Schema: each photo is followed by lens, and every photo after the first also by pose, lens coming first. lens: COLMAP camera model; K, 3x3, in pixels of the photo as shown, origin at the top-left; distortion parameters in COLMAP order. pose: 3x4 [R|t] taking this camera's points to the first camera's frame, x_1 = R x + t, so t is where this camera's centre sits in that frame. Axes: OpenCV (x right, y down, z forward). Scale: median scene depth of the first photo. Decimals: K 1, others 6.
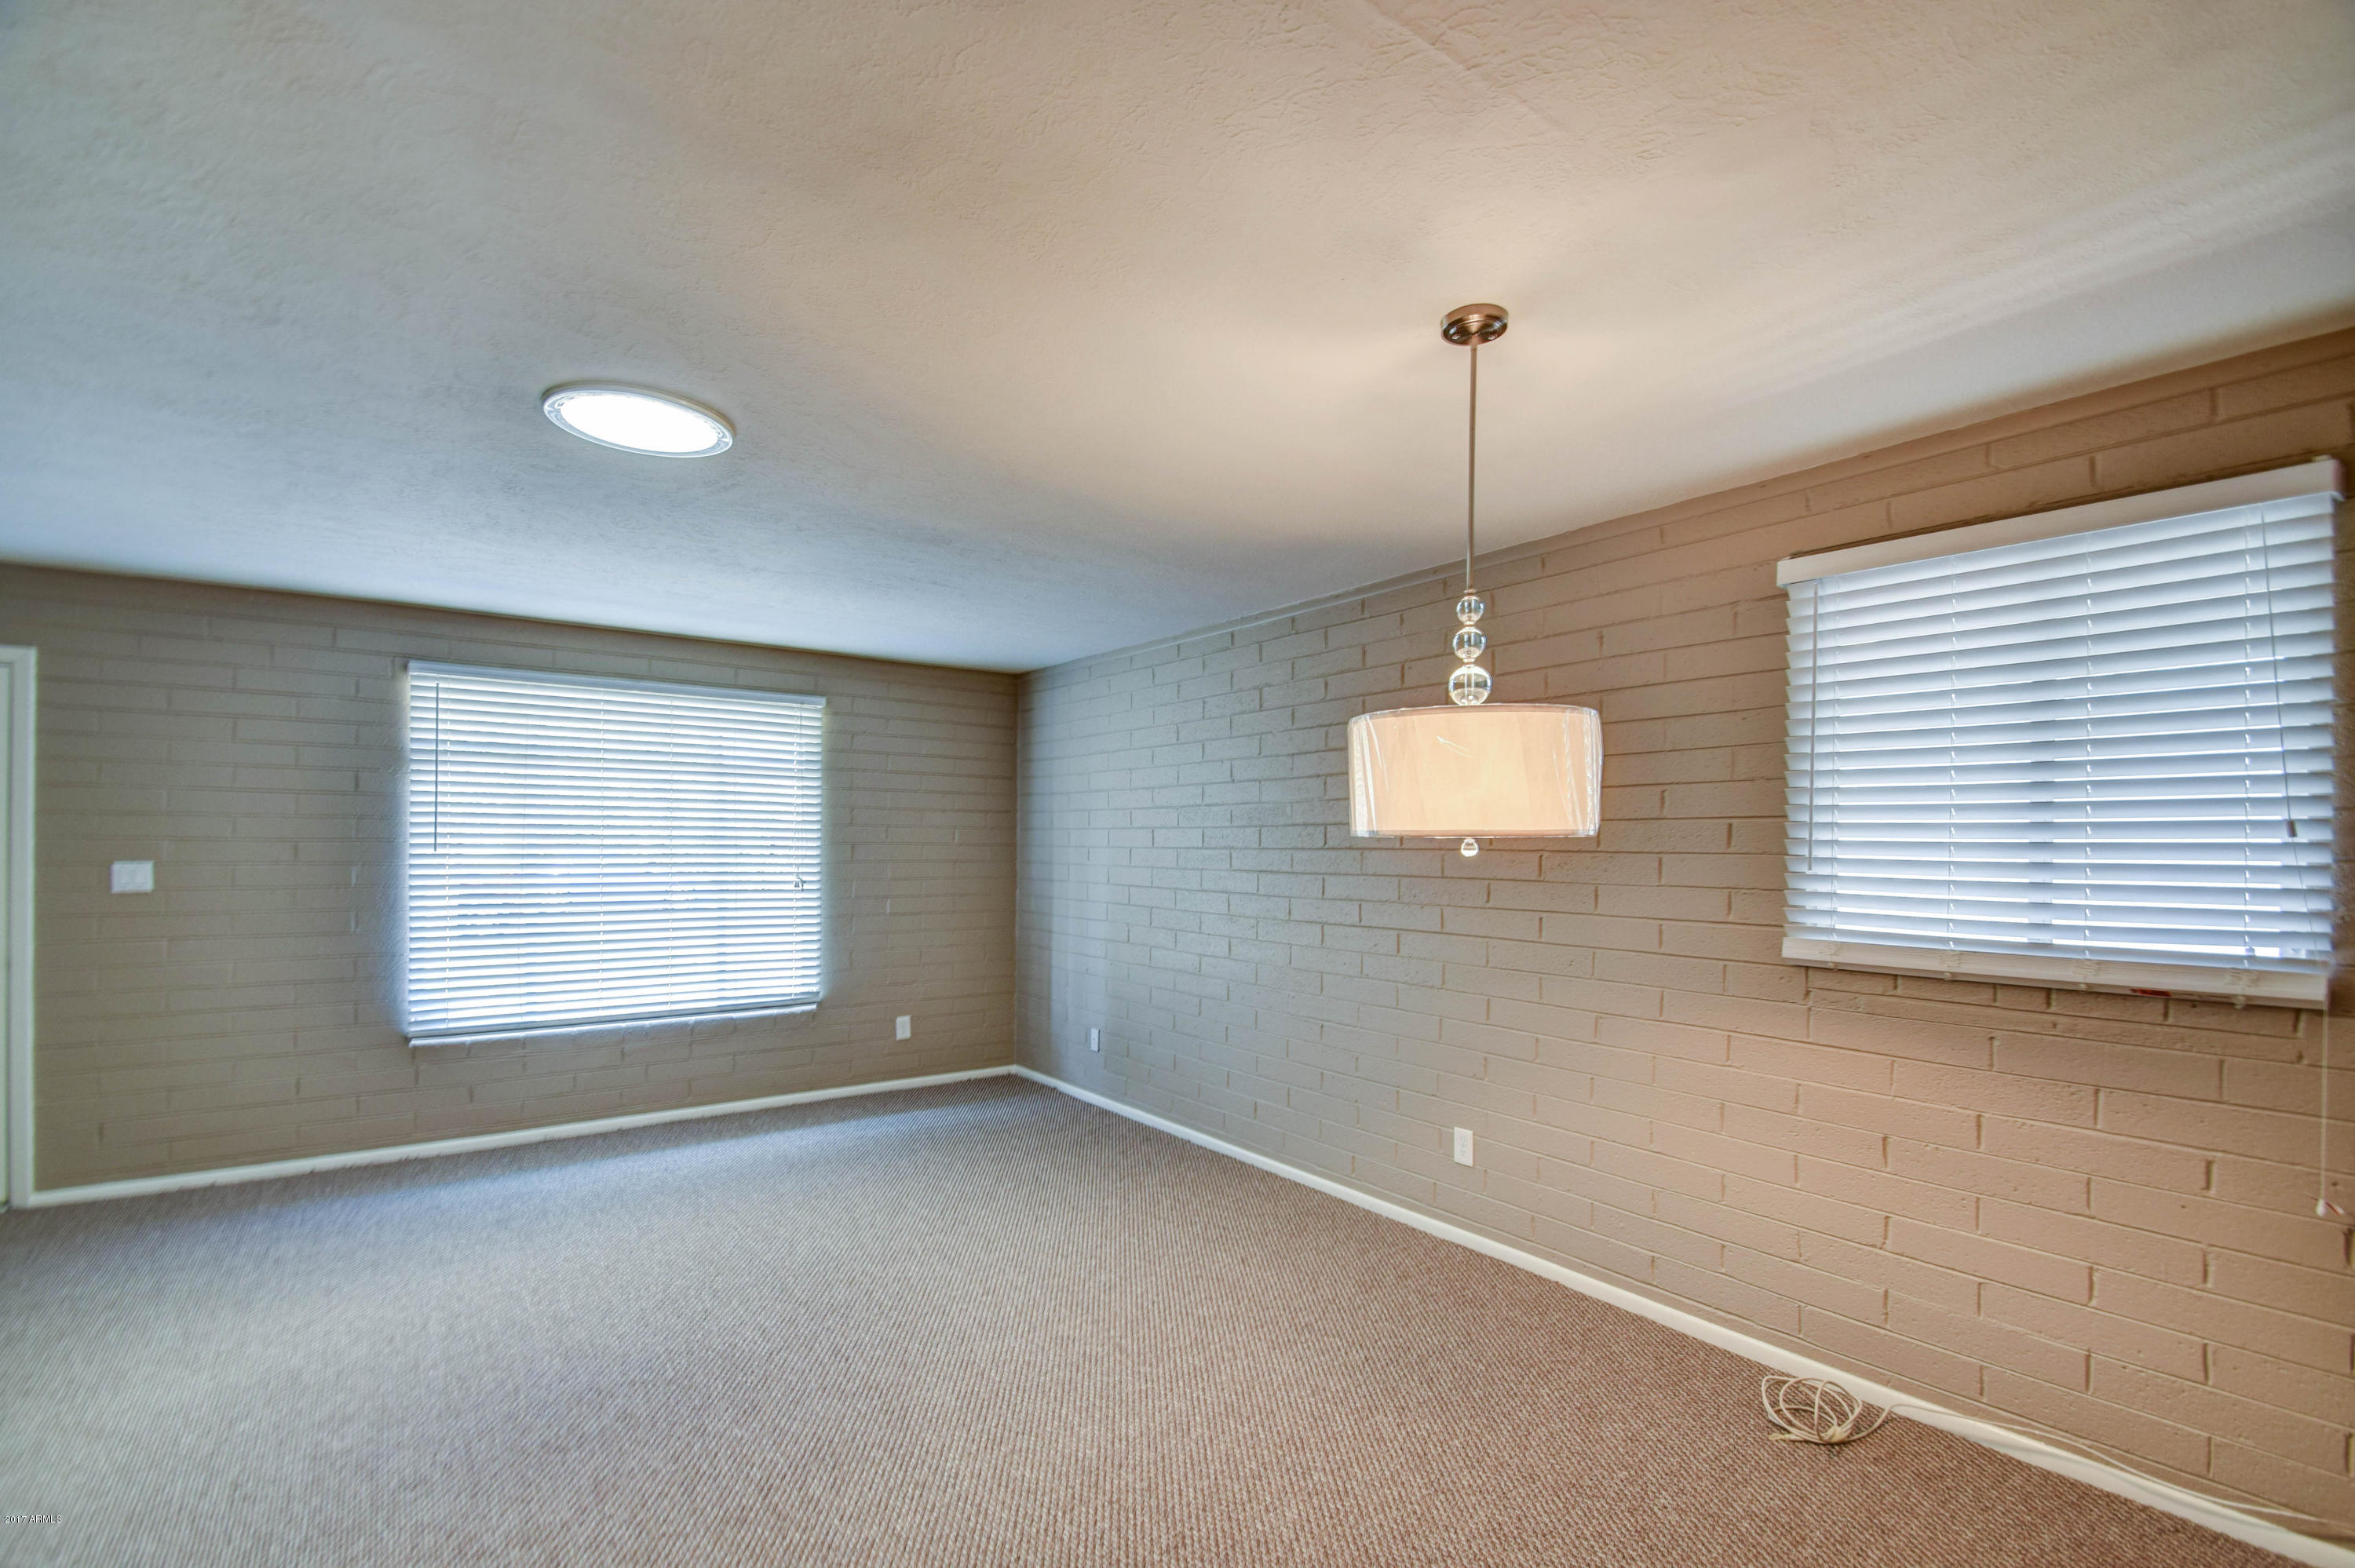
lens RADIAL K [[1040.7, 0, 1181.9], [0, 1040.7, 836.5], [0, 0, 1]] dist [0.015963, -0.016022]
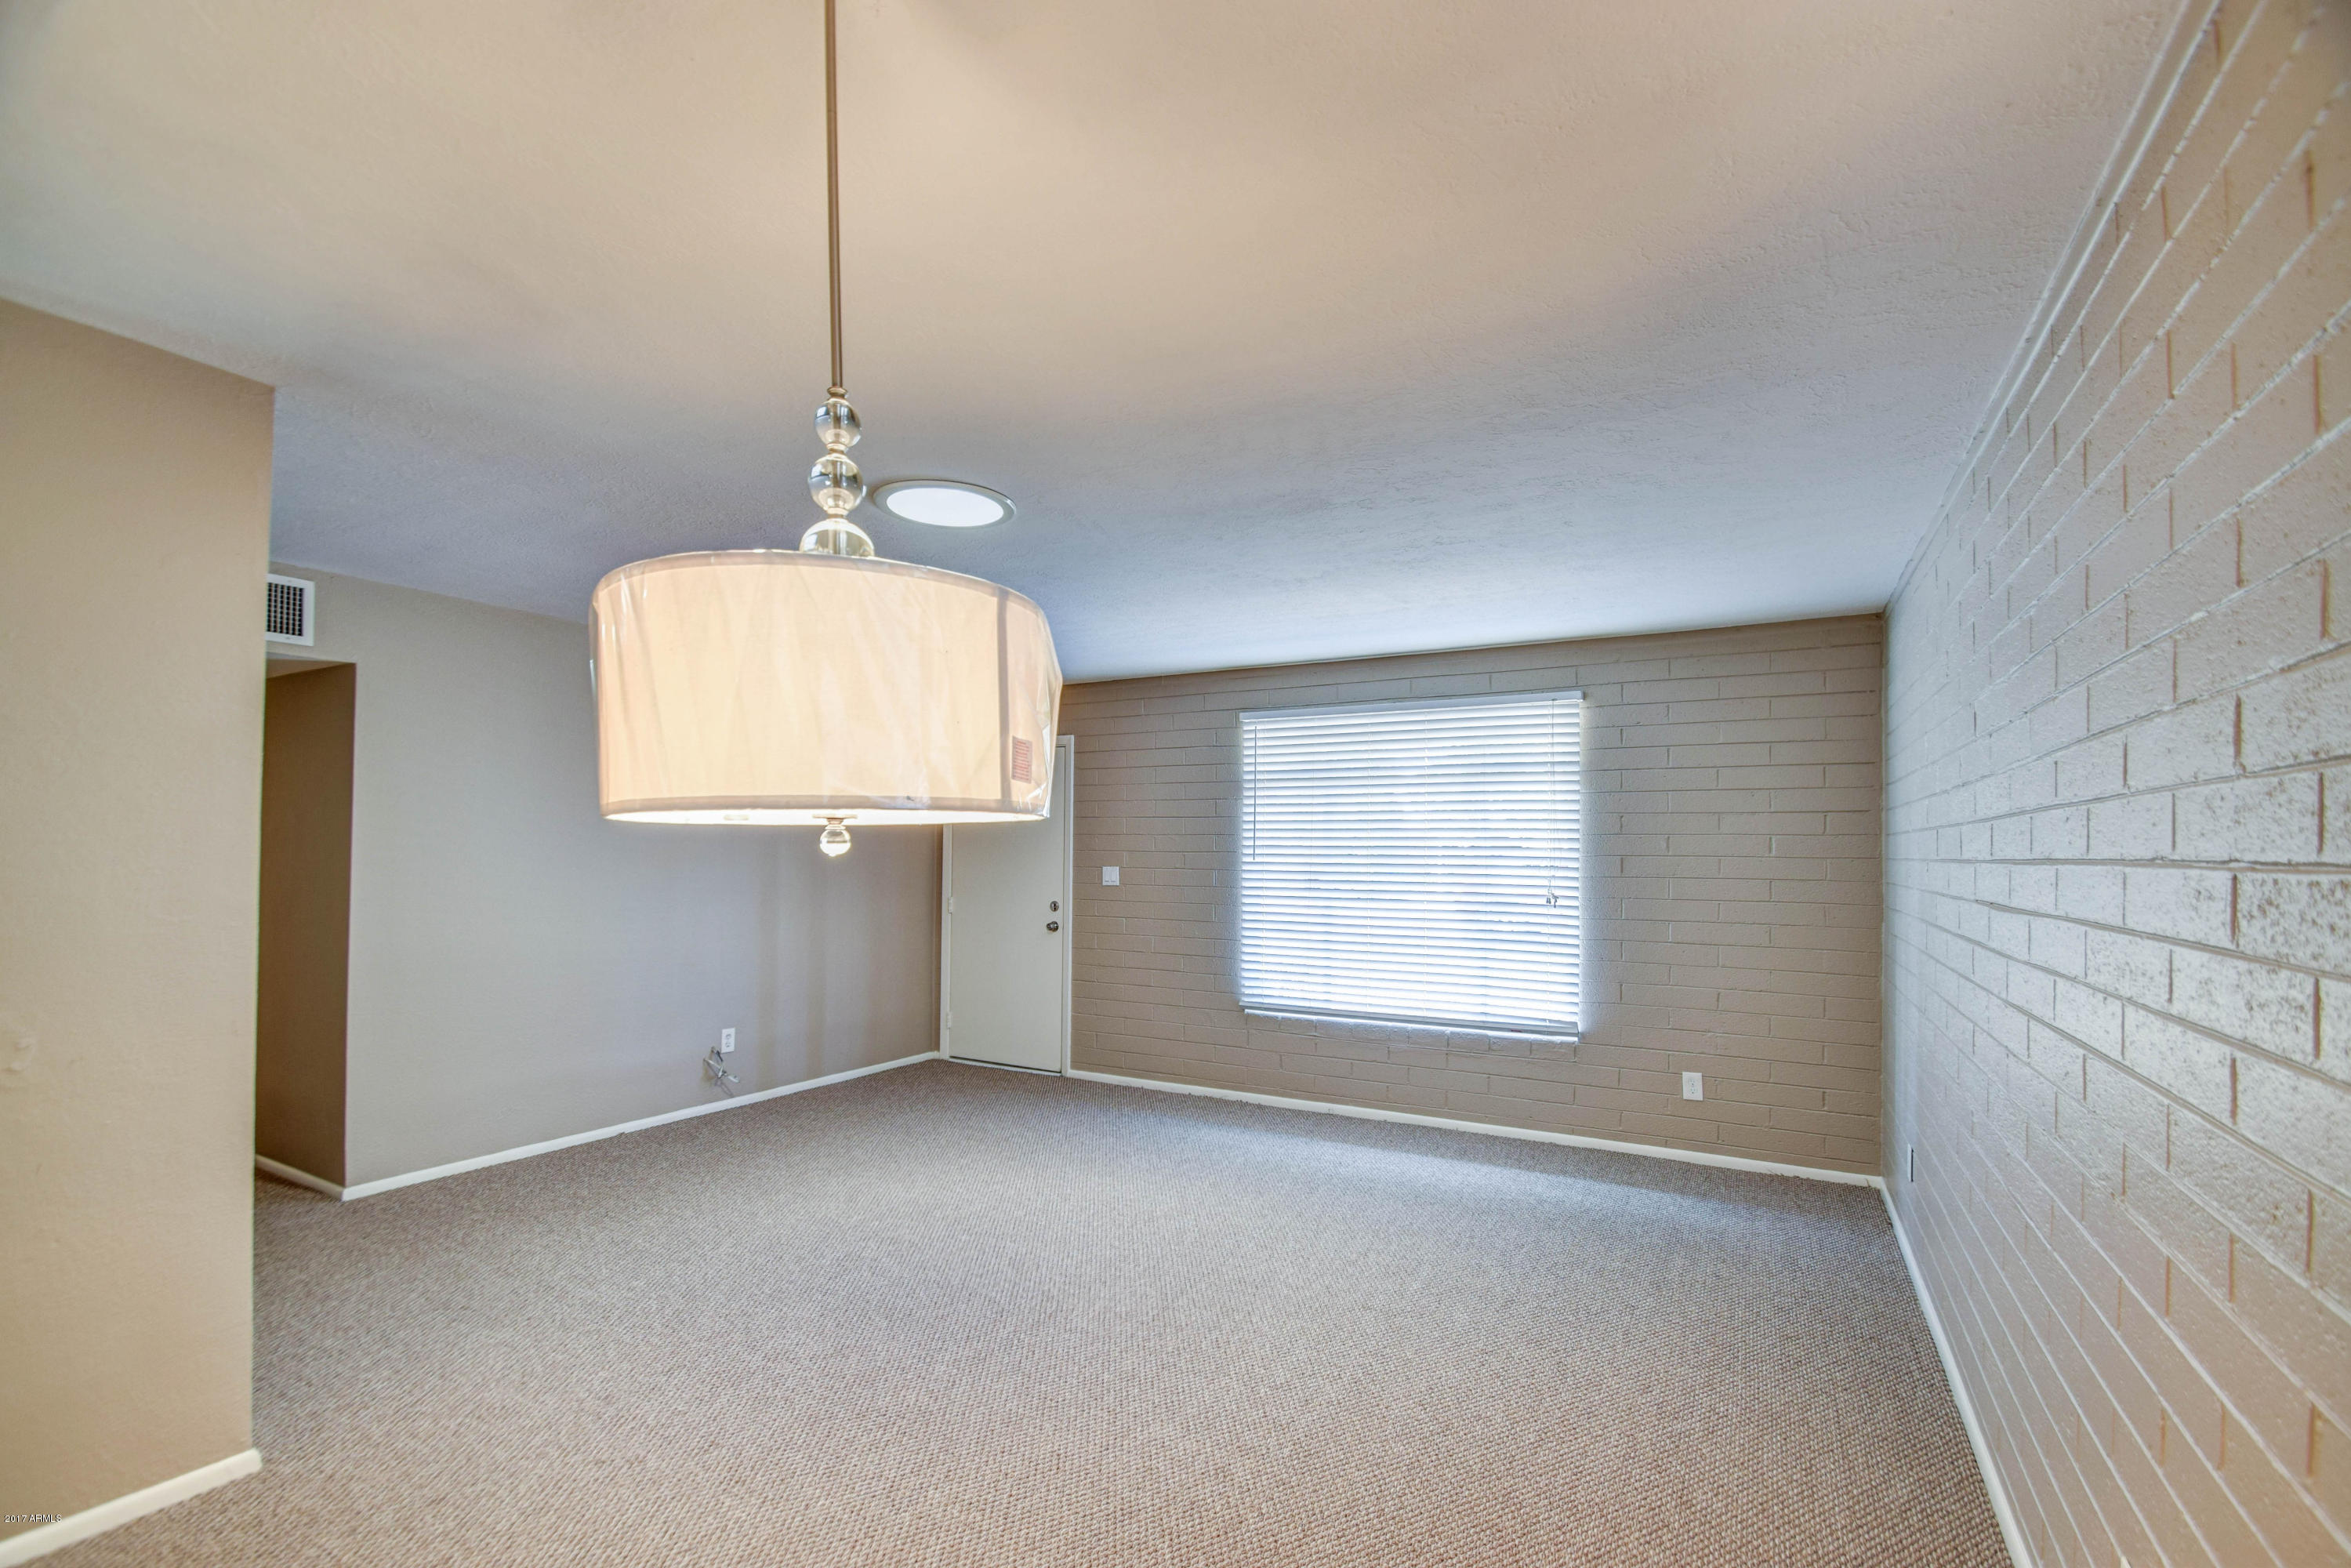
lens RADIAL K [[1039.1, 0, 1179.9], [0, 1039.1, 836.4], [0, 0, 1]] dist [0.015963, -0.016022]
pose [[0.427005, -0.017304, -0.904084, 0.309548], [0.001272, 0.999827, -0.018536, 0.006763], [0.904248, 0.006765, 0.426954, 0.318471]]
